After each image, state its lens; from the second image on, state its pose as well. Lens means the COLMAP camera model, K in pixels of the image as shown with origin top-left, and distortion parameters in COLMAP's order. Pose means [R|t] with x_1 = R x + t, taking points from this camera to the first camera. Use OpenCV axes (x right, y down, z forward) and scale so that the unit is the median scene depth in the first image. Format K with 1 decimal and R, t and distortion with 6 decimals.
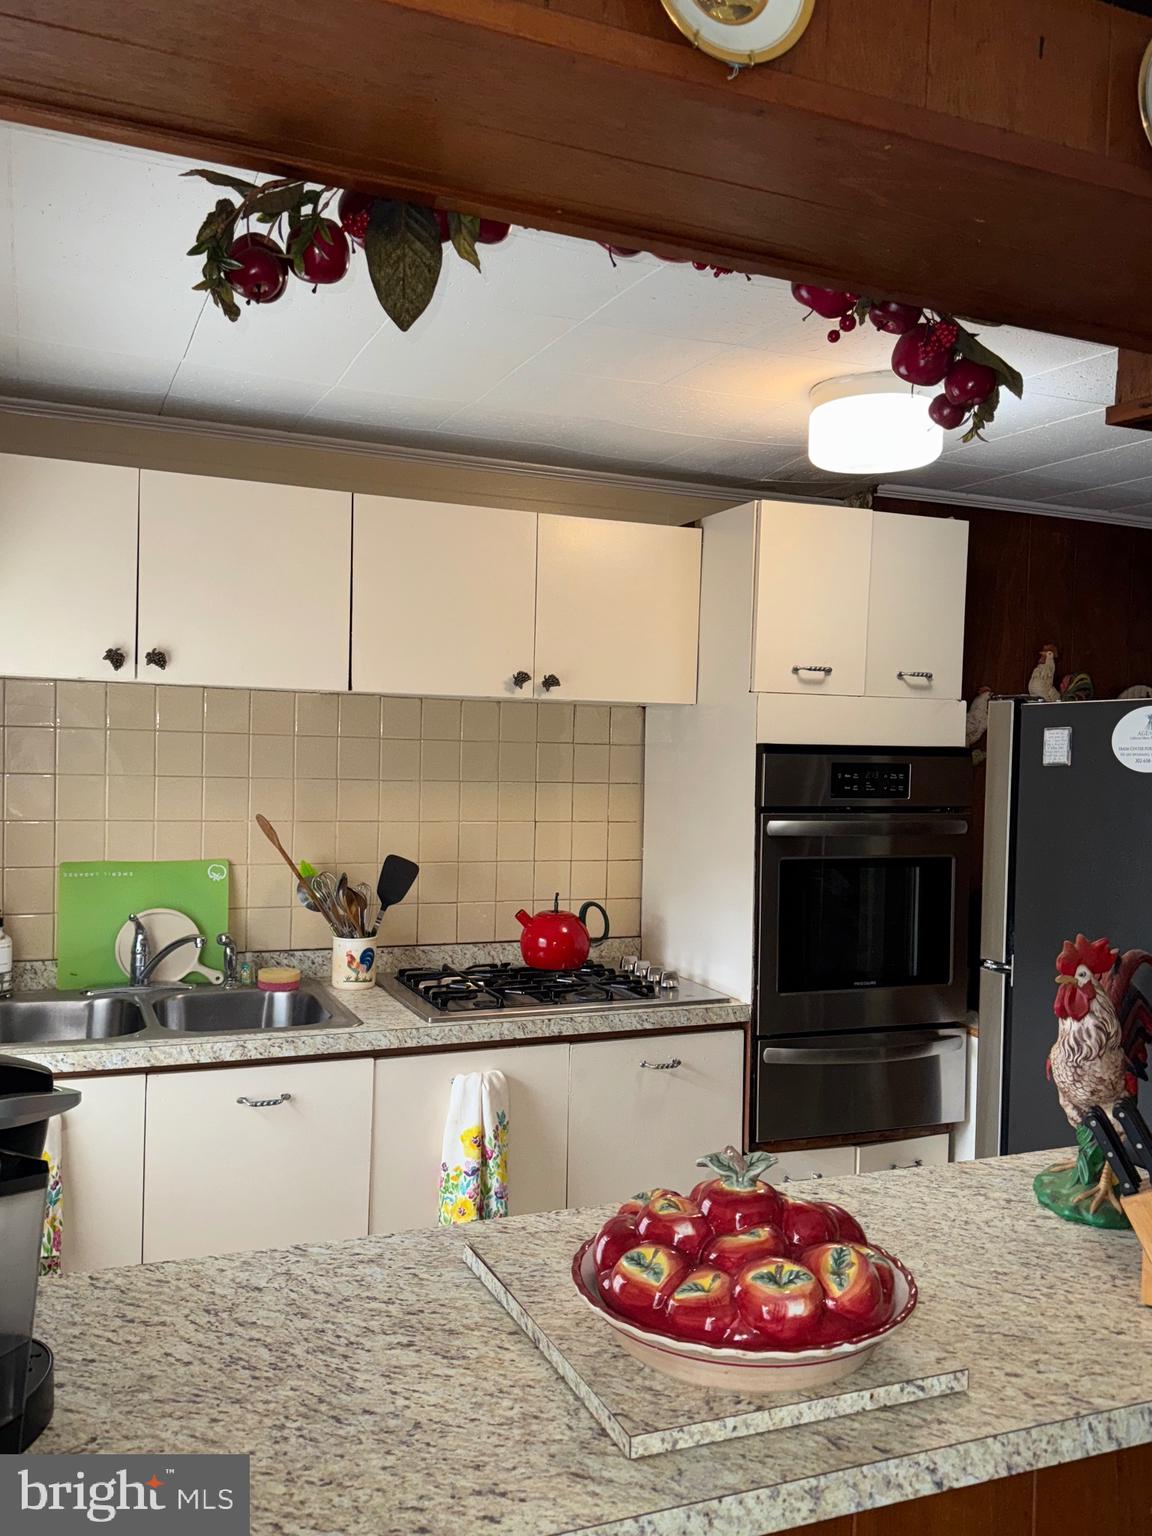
lens RADIAL K [[1253.8, 0, 582.8], [0, 1253.8, 779.2], [0, 0, 1]] dist [0.156722, -0.320637]
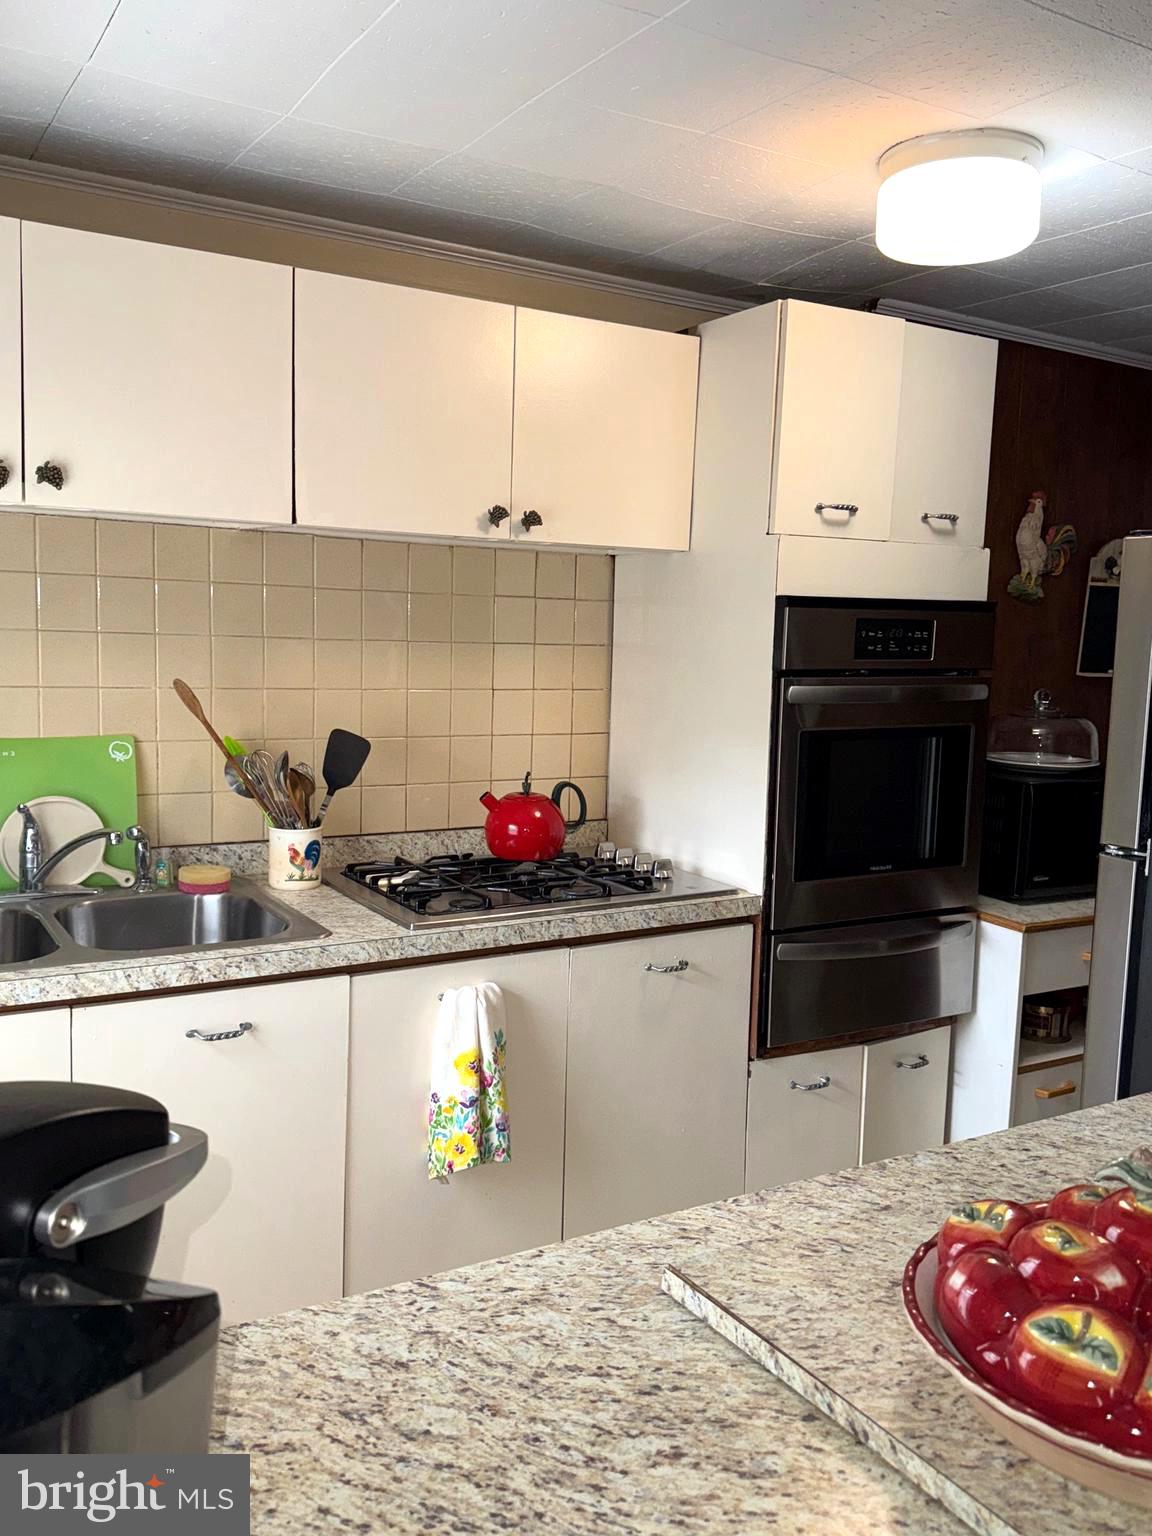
lens RADIAL K [[1264.0, 0, 576.0], [0, 1264.0, 768.0], [0, 0, 1]] dist [0.128698, -0.232699]
pose [[0.990643, -0.012211, 0.135934, -0.114903], [-0.000373, 0.995744, 0.092166, 0.008825], [-0.136481, -0.091354, 0.986421, 0.155656]]
